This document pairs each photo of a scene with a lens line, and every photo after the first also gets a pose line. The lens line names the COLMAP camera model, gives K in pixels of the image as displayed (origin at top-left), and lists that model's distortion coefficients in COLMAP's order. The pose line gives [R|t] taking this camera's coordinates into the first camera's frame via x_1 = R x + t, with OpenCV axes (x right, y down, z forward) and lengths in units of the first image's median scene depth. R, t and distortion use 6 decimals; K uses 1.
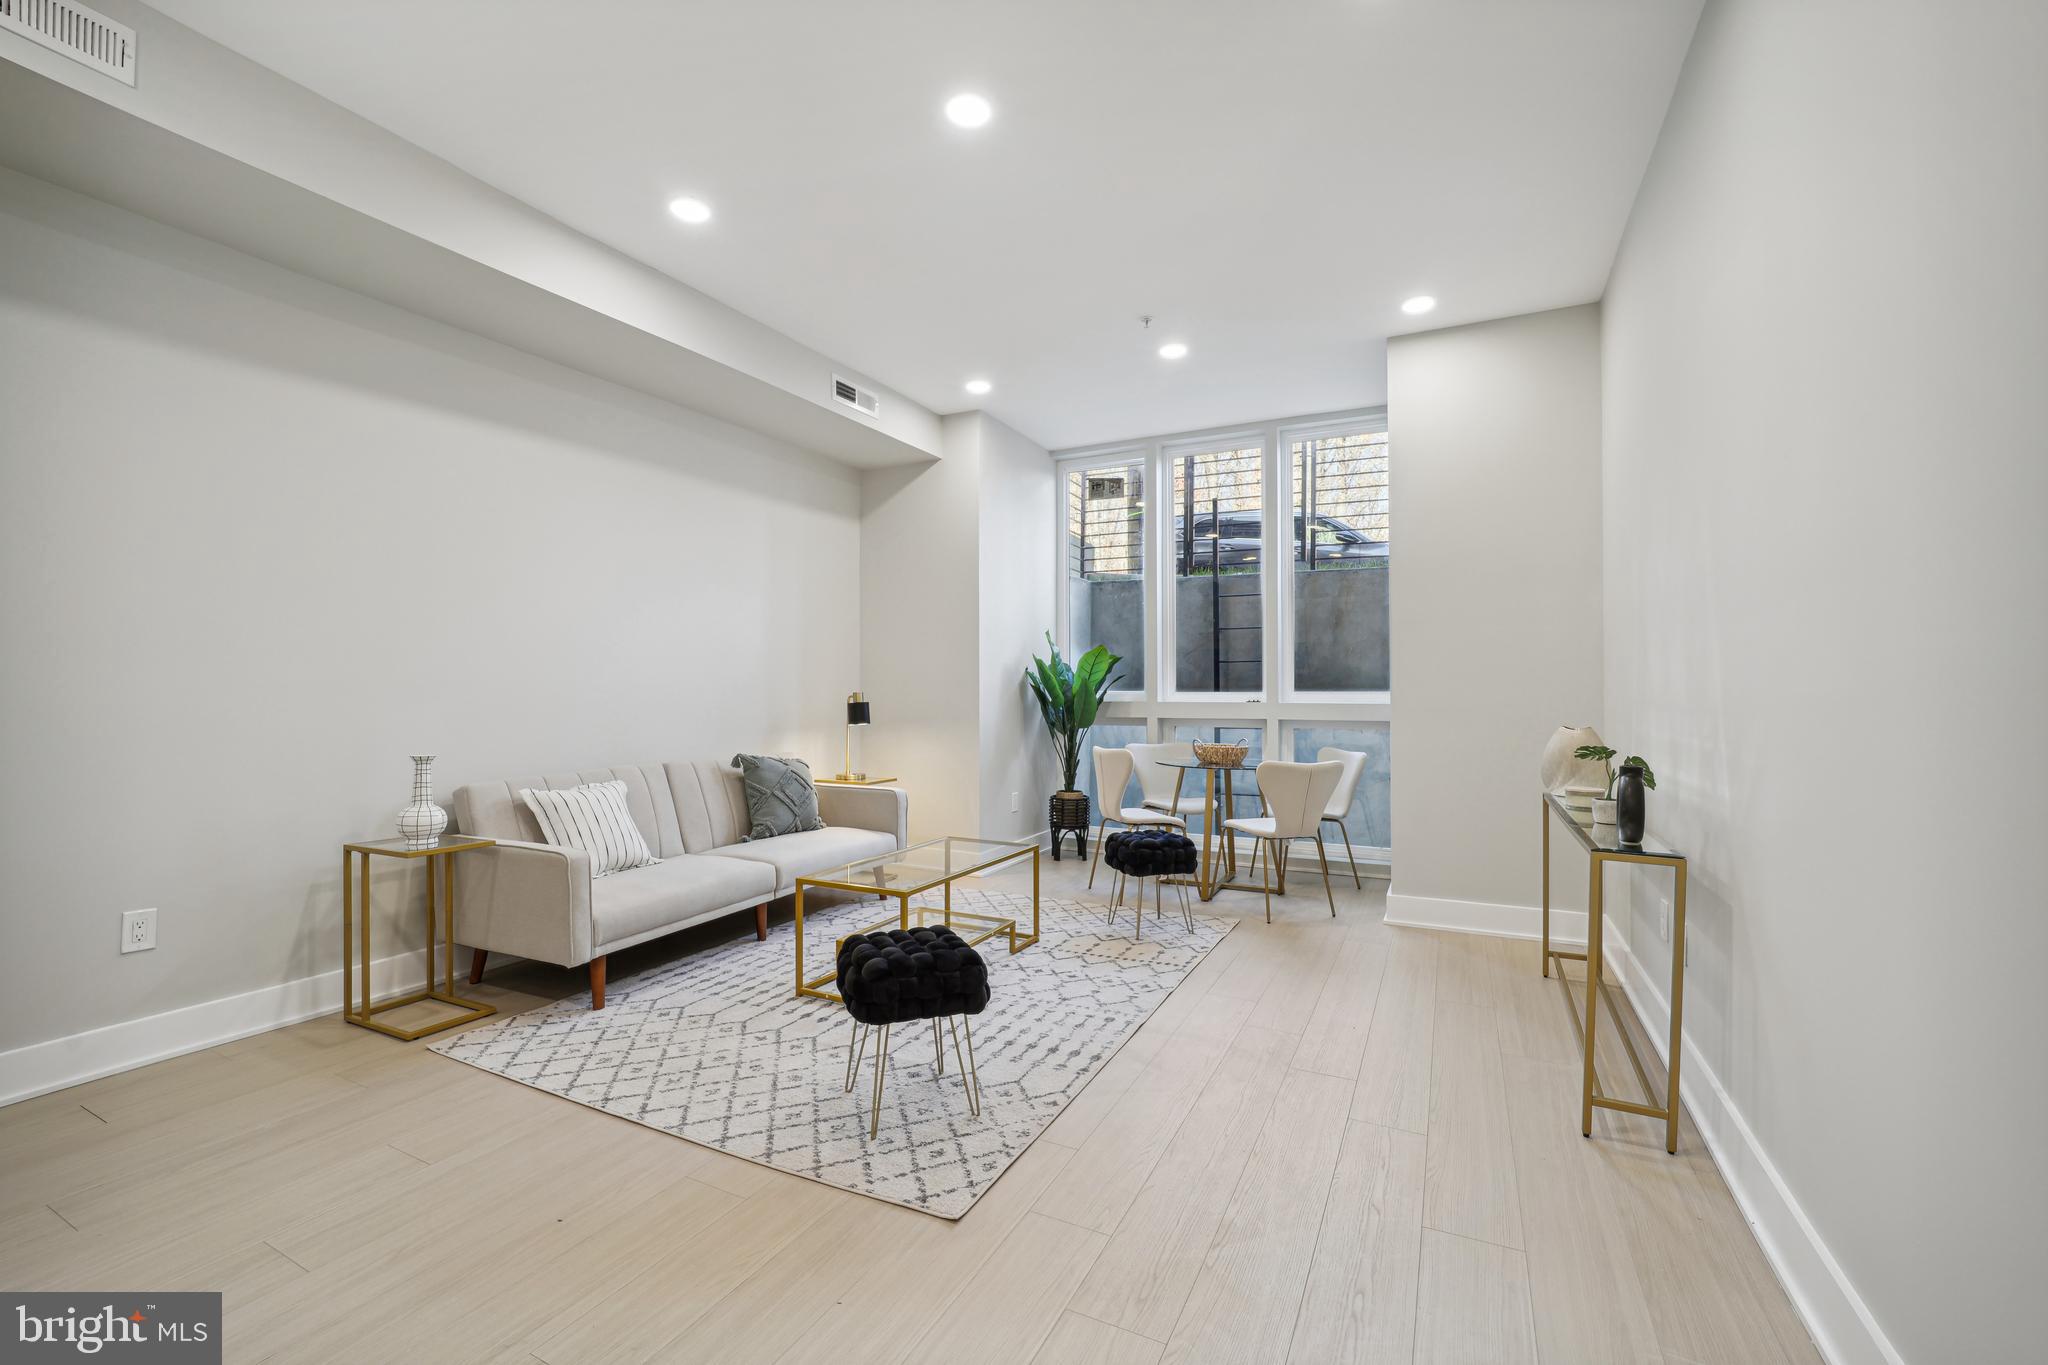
lens RADIAL K [[845.4, 0, 1024.0], [0, 845.4, 682.5], [0, 0, 1]] dist [-0.024734, -0.000090]
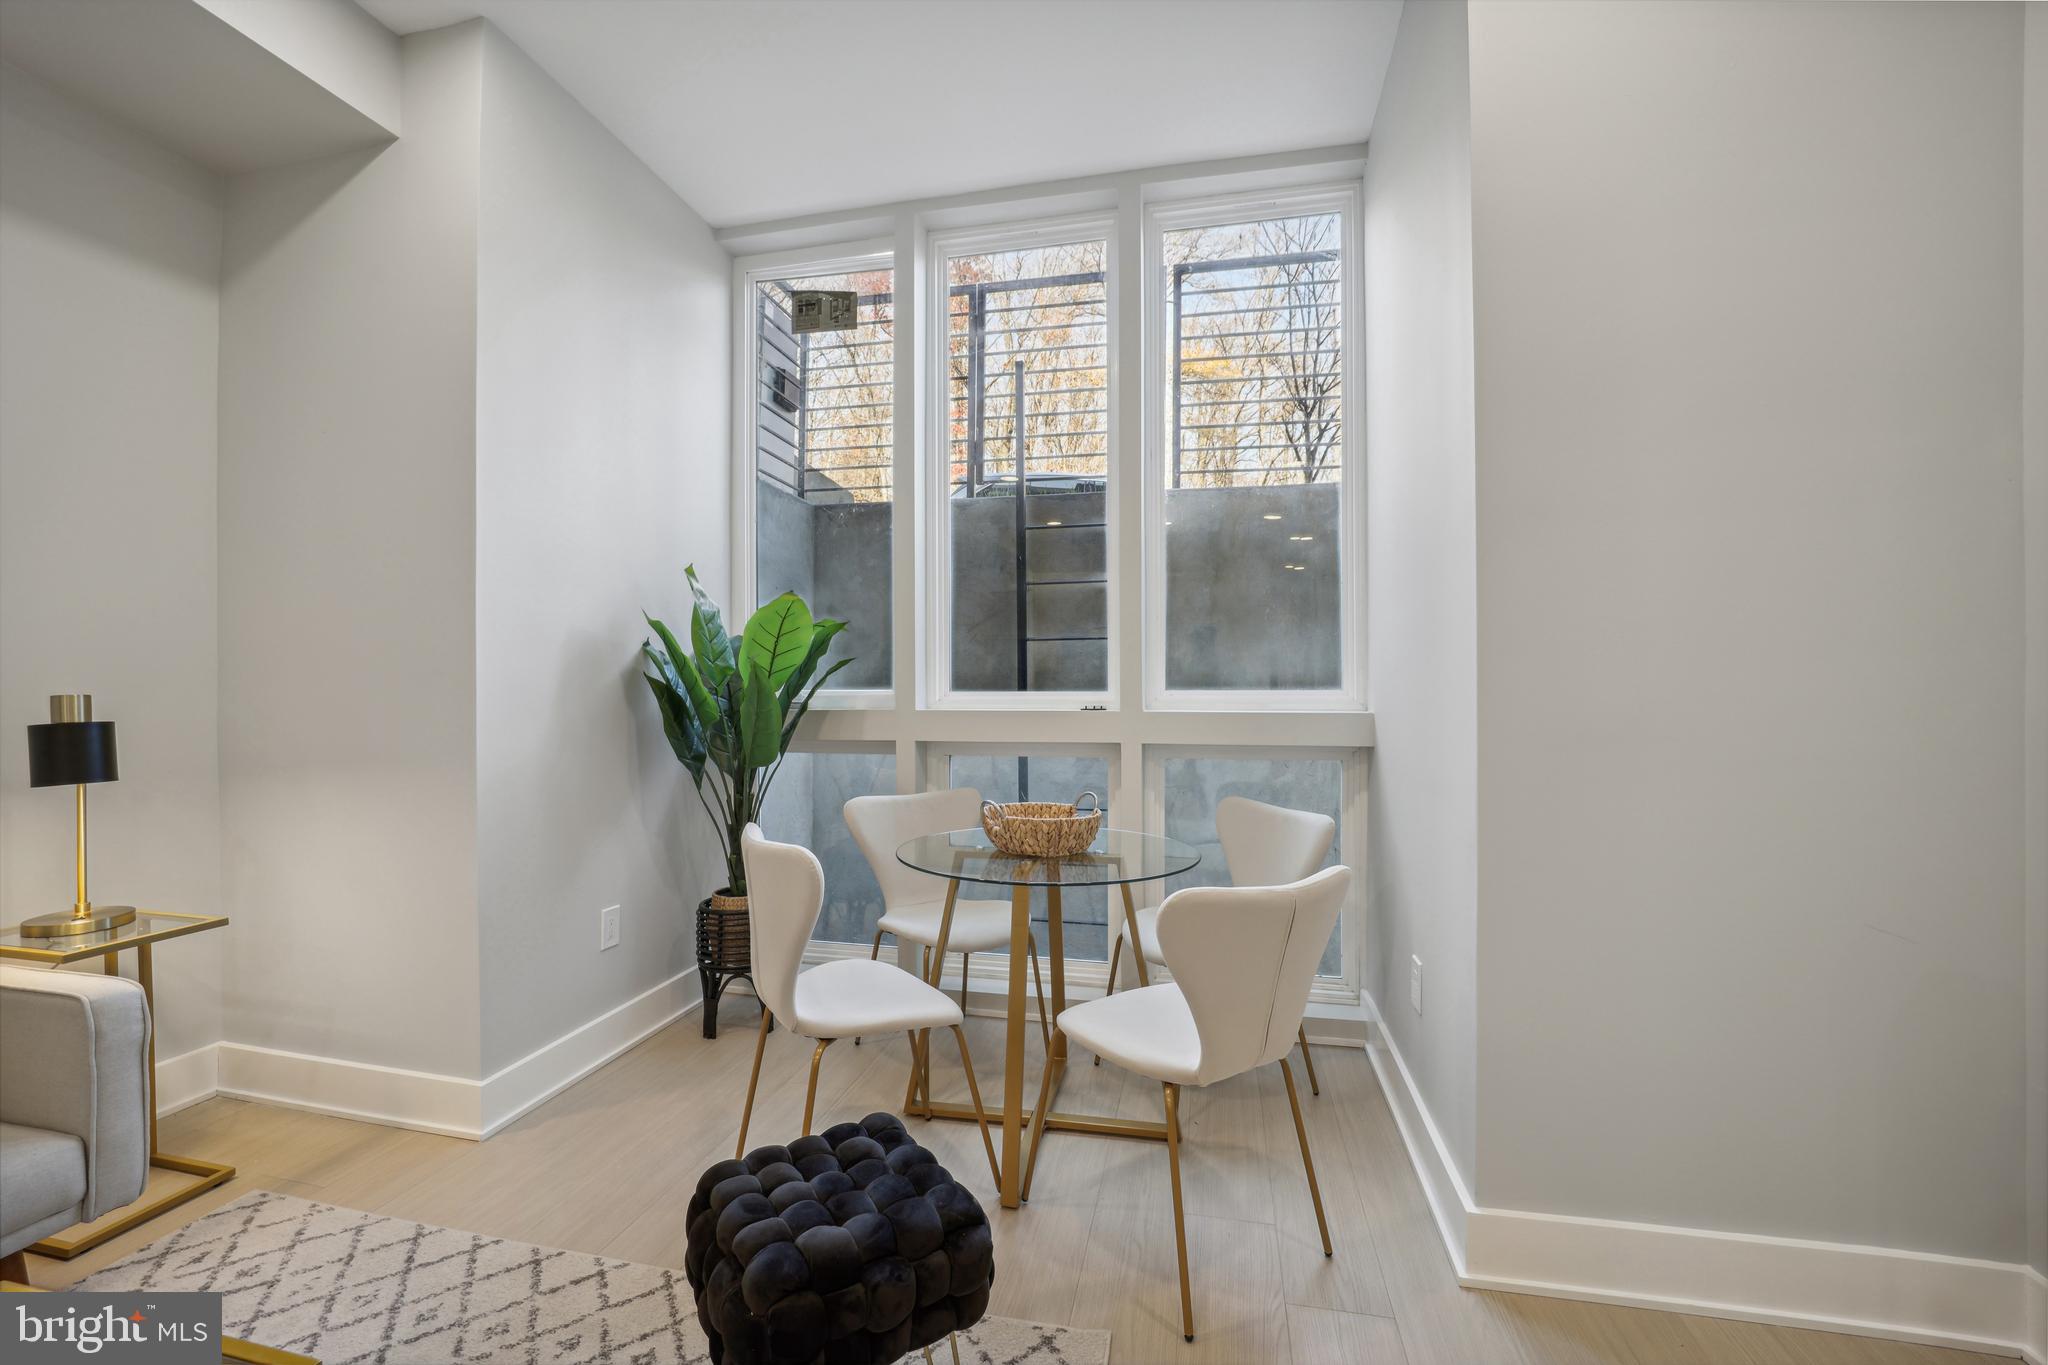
lens RADIAL K [[845.4, 0, 1024.0], [0, 845.4, 682.5], [0, 0, 1]] dist [-0.024734, -0.000090]
pose [[0.970865, -0.001252, 0.239623, 0.099330], [-0.000224, 0.999981, 0.006132, 0.002617], [-0.239626, -0.006007, 0.970847, 0.482536]]
